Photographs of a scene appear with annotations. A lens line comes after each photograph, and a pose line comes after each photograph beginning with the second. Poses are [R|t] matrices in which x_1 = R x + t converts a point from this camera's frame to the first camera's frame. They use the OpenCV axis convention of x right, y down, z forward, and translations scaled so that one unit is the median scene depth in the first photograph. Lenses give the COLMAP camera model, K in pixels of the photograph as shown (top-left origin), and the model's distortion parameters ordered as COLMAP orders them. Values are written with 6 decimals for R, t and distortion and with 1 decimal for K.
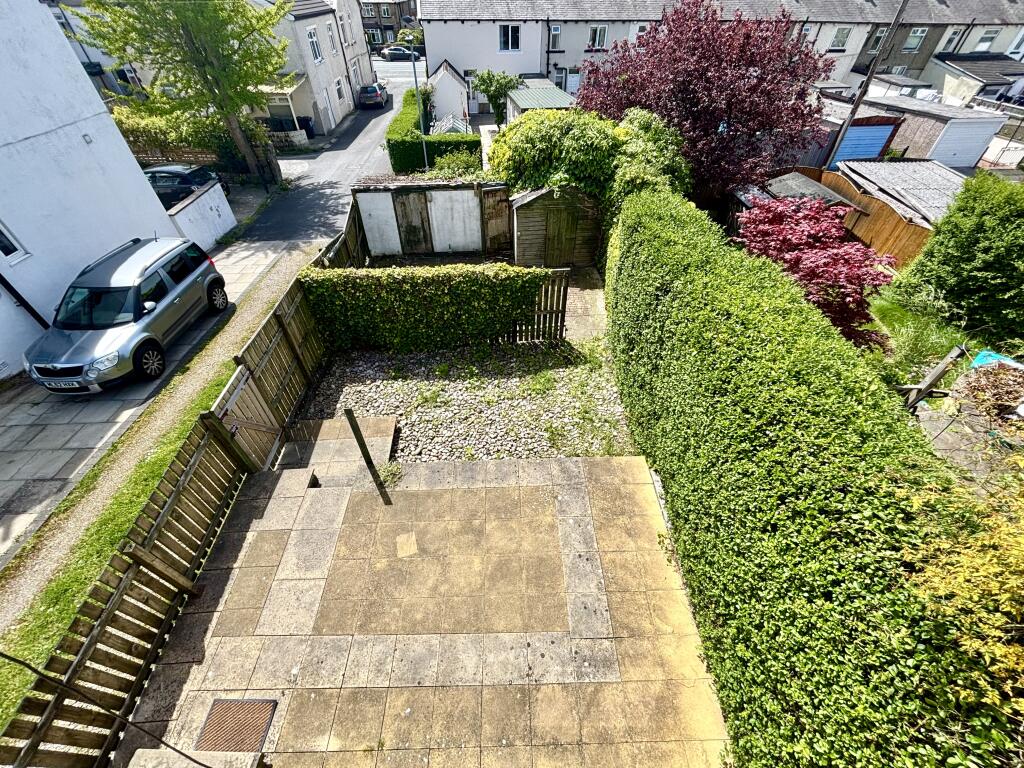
lens RADIAL K [[412.2, 0, 512.8], [0, 412.2, 387.2], [0, 0, 1]] dist [-0.000811, 0.000295]
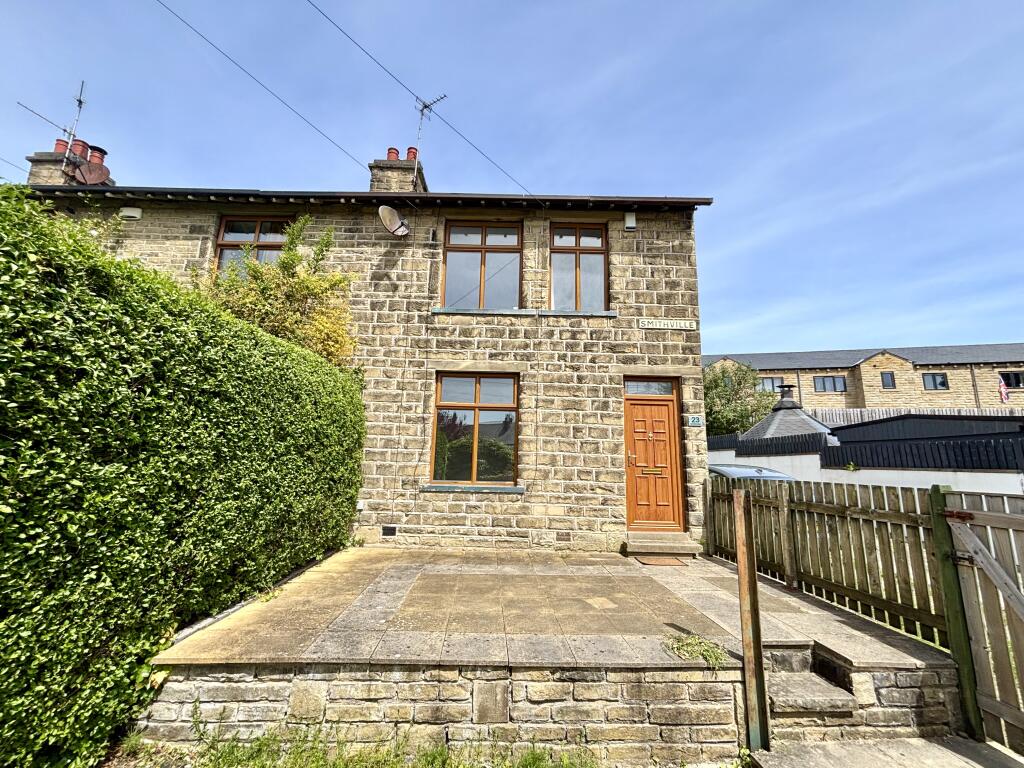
lens RADIAL K [[412.2, 0, 515.9], [0, 412.2, 386.3], [0, 0, 1]] dist [-0.000811, 0.000295]
pose [[-0.999173, -0.027322, -0.030110, -0.043949], [-0.039527, 0.826204, 0.561983, -0.292071], [0.009523, 0.562708, -0.826601, 1.042589]]
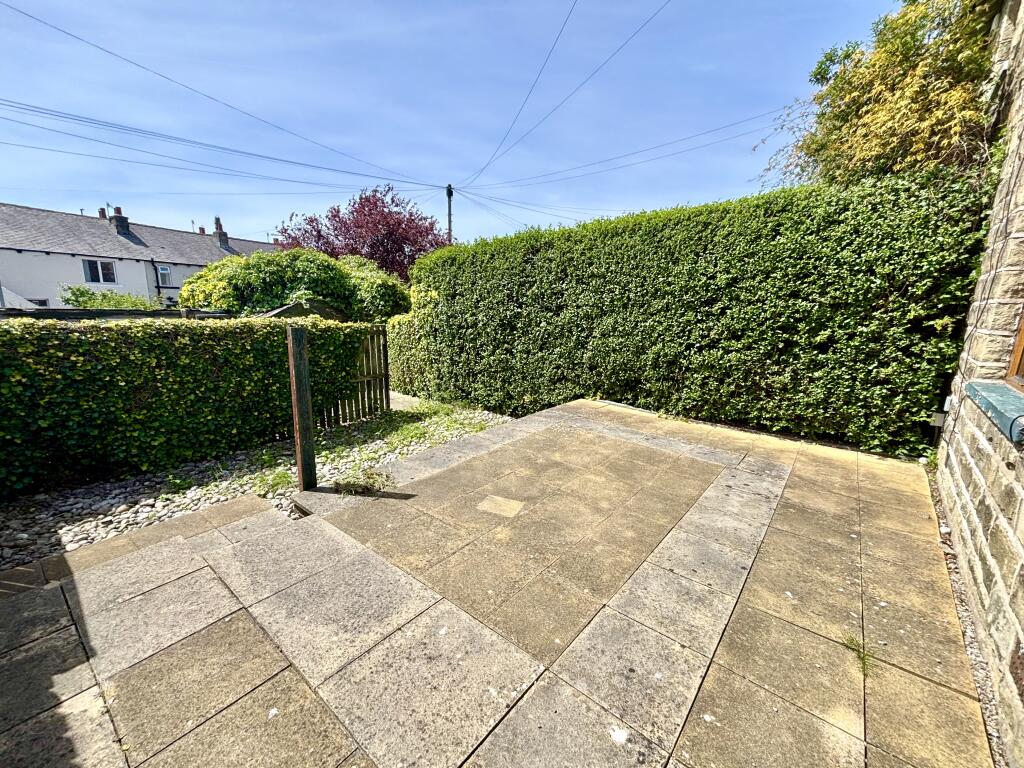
lens RADIAL K [[412.2, 0, 509.0], [0, 412.2, 388.6], [0, 0, 1]] dist [-0.000811, 0.000295]
pose [[0.652443, -0.129224, 0.746739, -0.474900], [0.509442, 0.804286, -0.305929, 0.316785], [-0.561058, 0.580022, 0.590583, 0.422581]]
